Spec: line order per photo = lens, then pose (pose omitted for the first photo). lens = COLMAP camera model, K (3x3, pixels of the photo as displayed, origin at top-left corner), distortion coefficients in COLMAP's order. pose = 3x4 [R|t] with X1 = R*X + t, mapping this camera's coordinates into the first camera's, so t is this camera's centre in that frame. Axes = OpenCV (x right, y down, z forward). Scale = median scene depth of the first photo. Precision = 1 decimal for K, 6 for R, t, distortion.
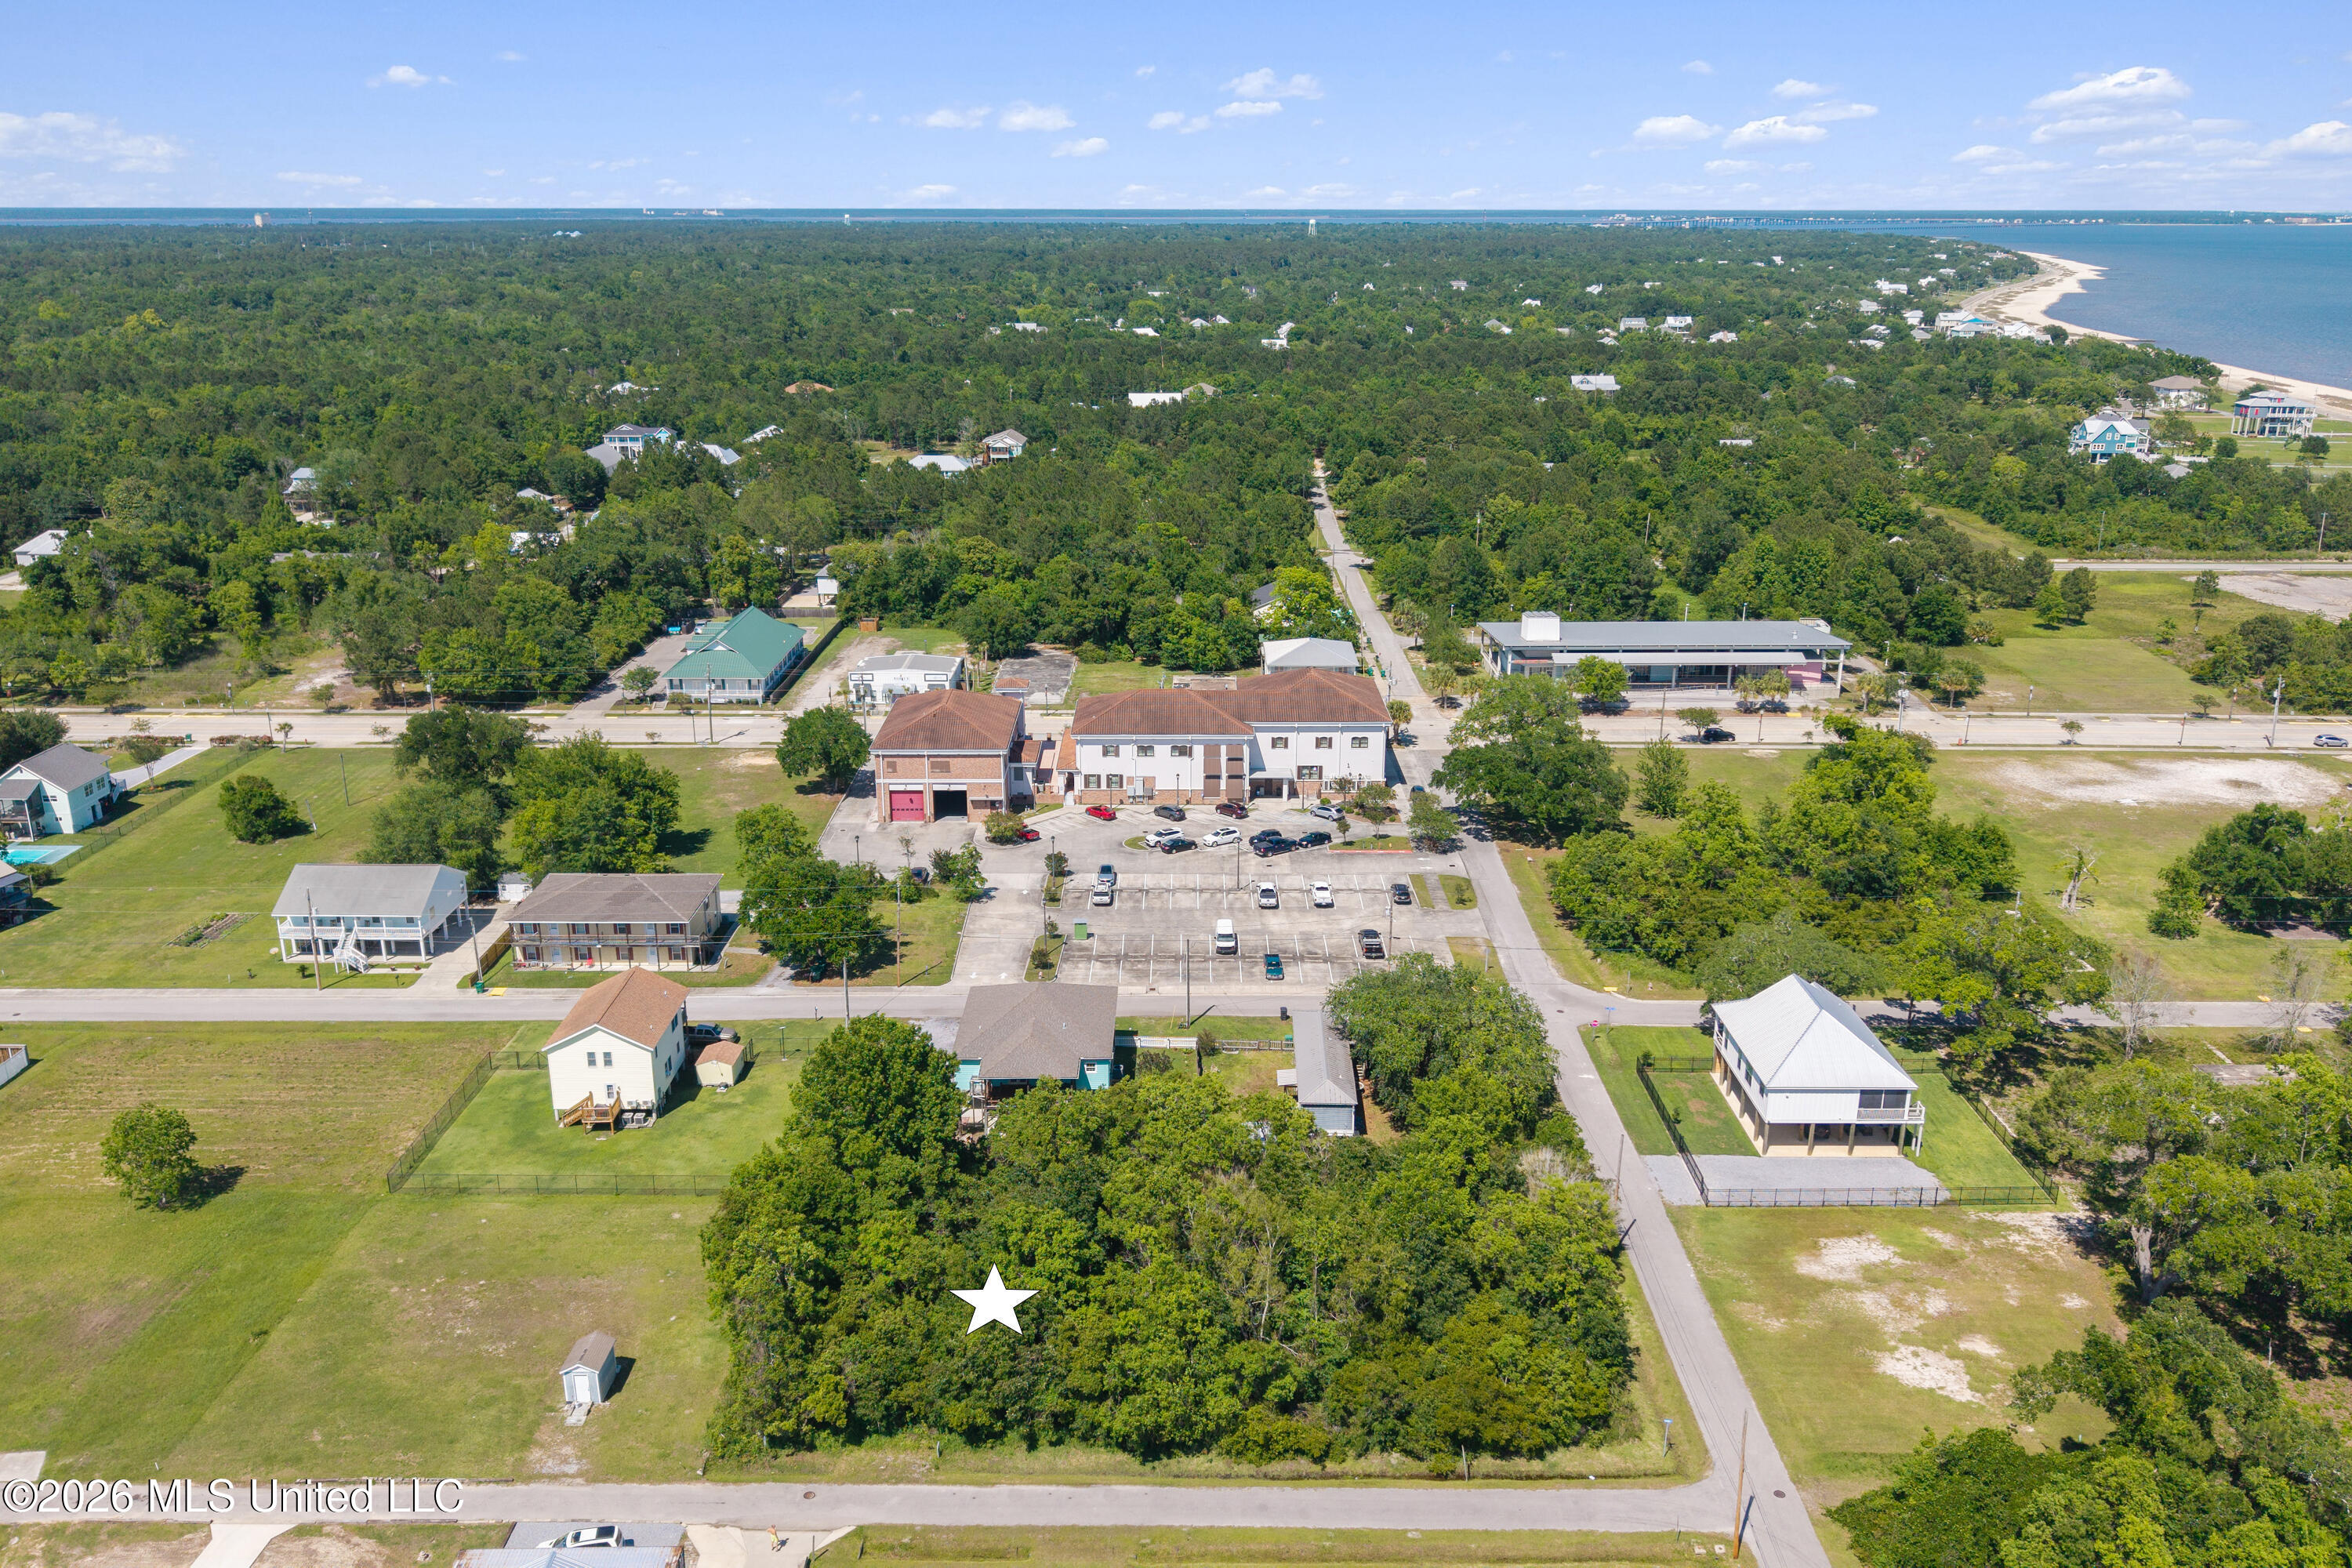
lens RADIAL K [[1905.2, 0, 1176.3], [0, 1905.2, 807.2], [0, 0, 1]] dist [0.030912, -0.030795]
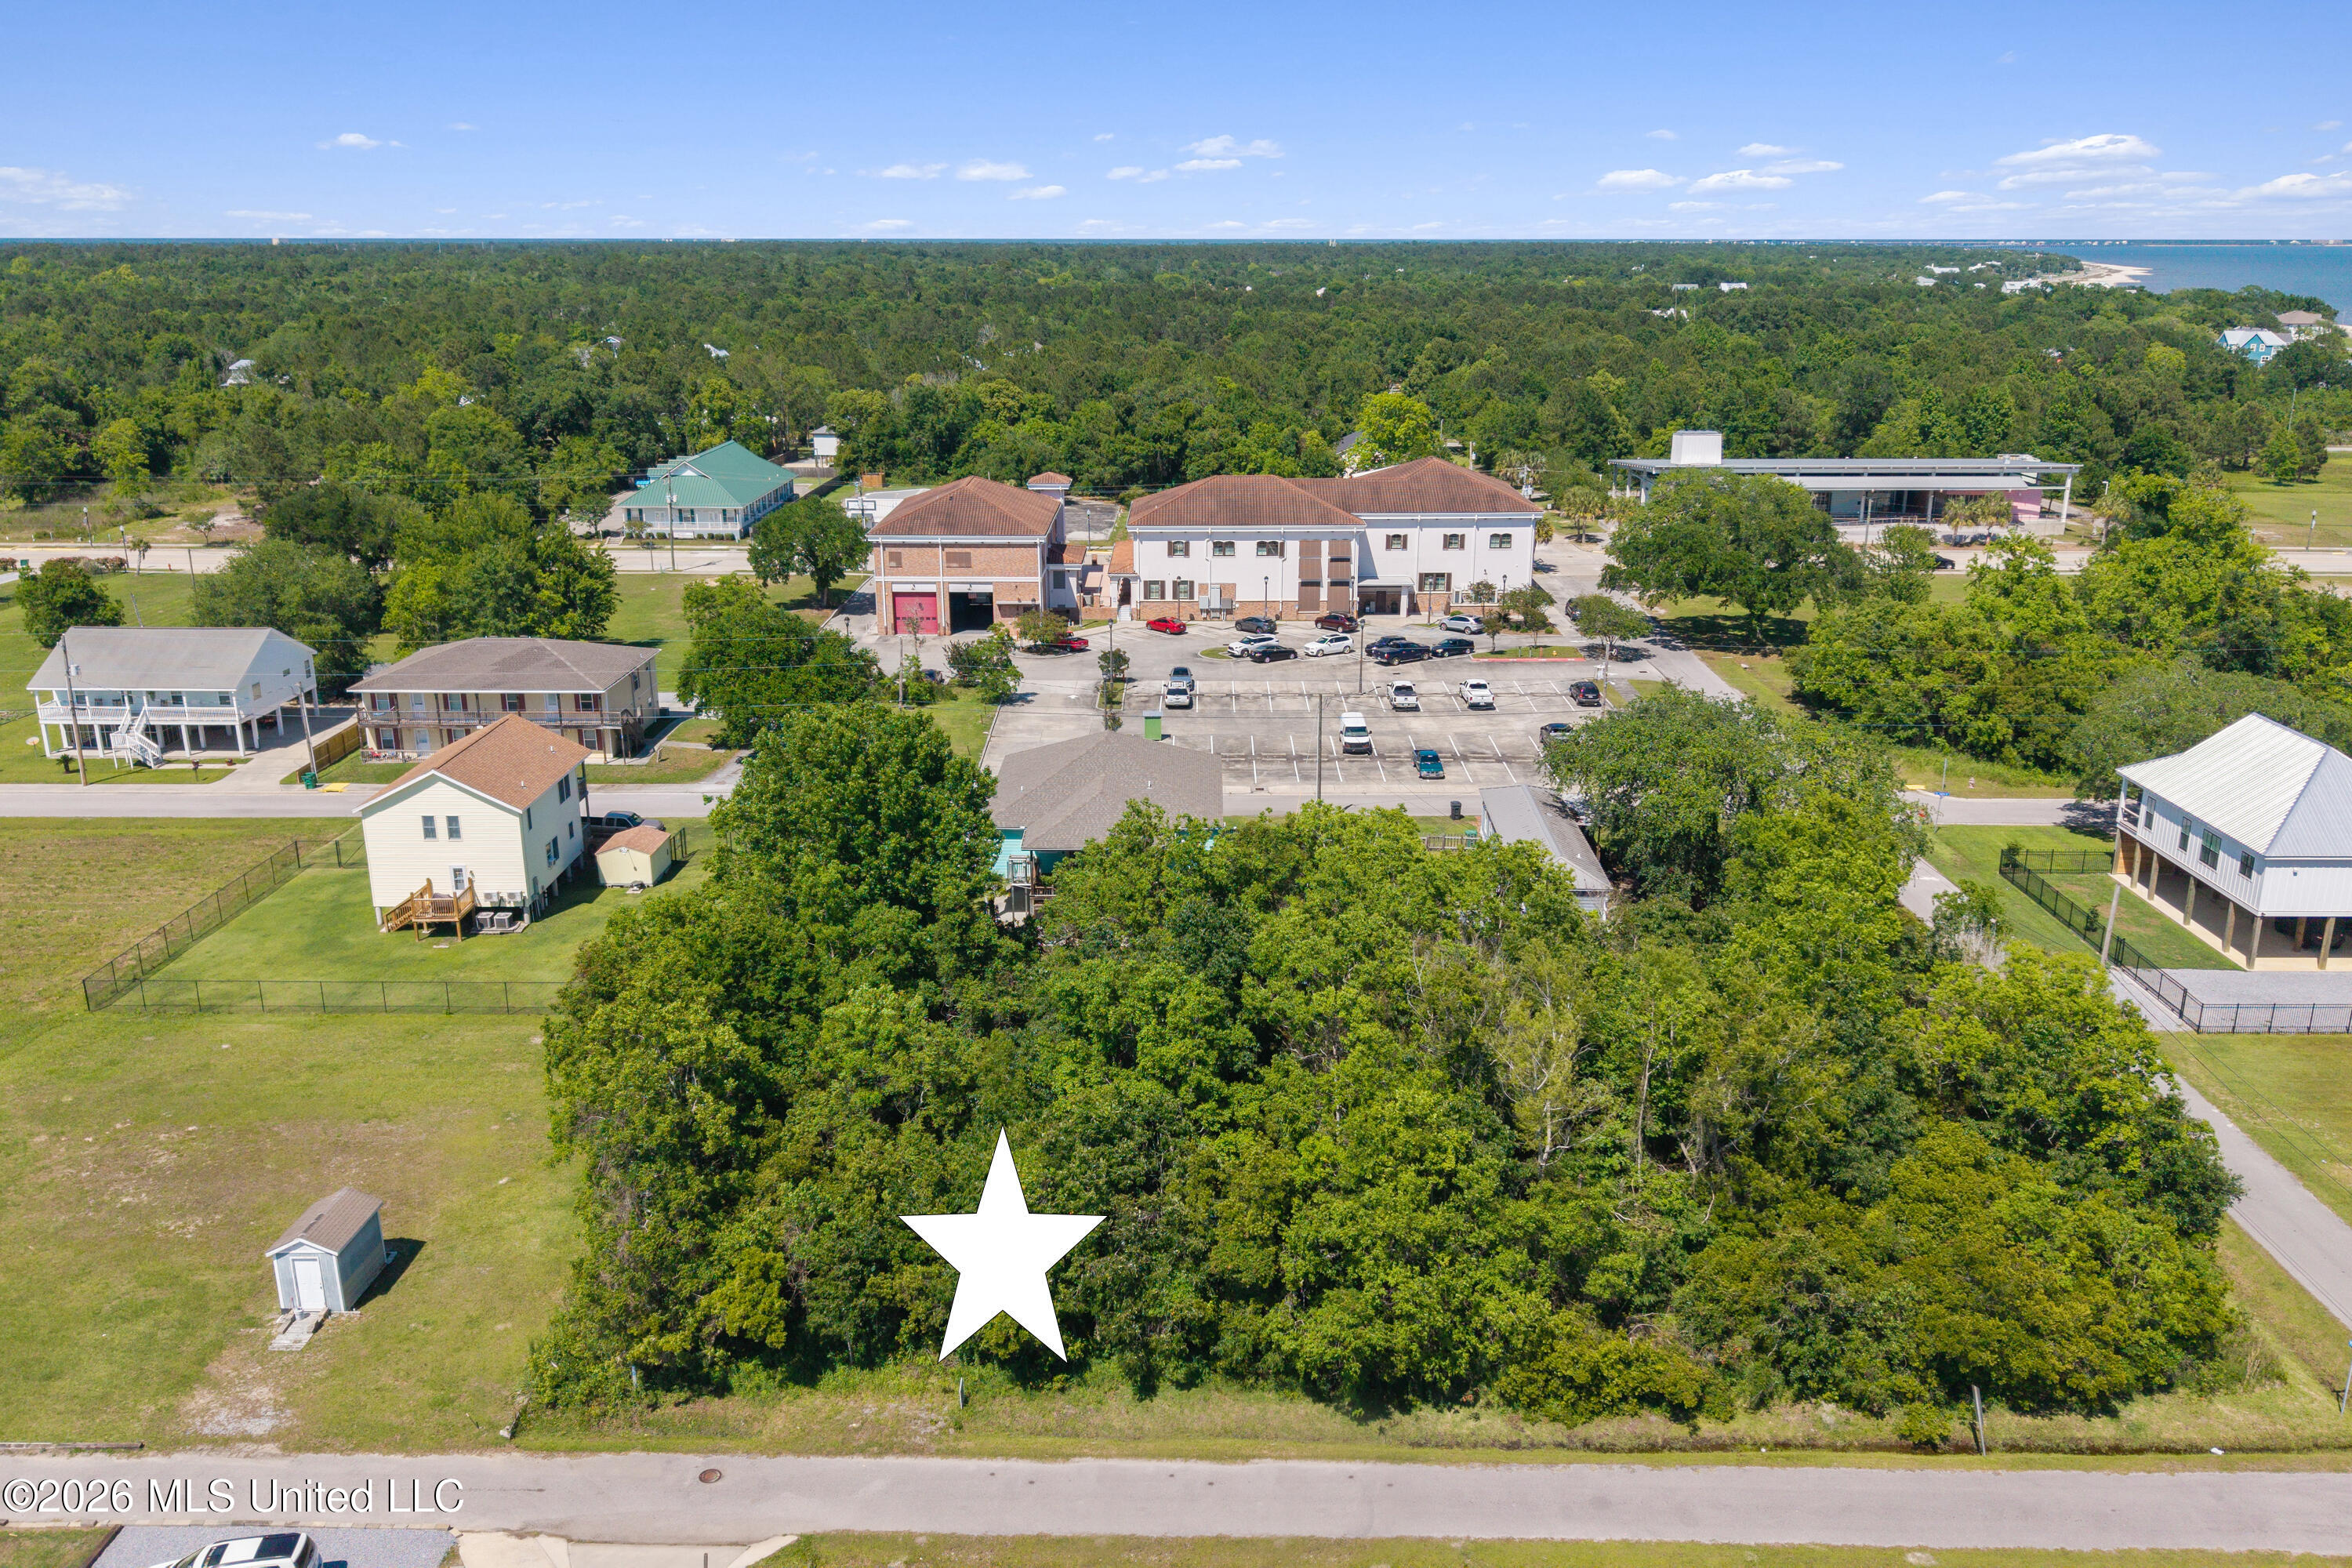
lens RADIAL K [[1875.7, 0, 1174.1], [0, 1875.7, 787.5], [0, 0, 1]] dist [0.005330, 0.016006]
pose [[0.999983, 0.001230, -0.005692, -0.043961], [-0.001437, 0.999327, -0.036664, 0.131071], [0.005643, 0.036672, 0.999311, 0.332364]]
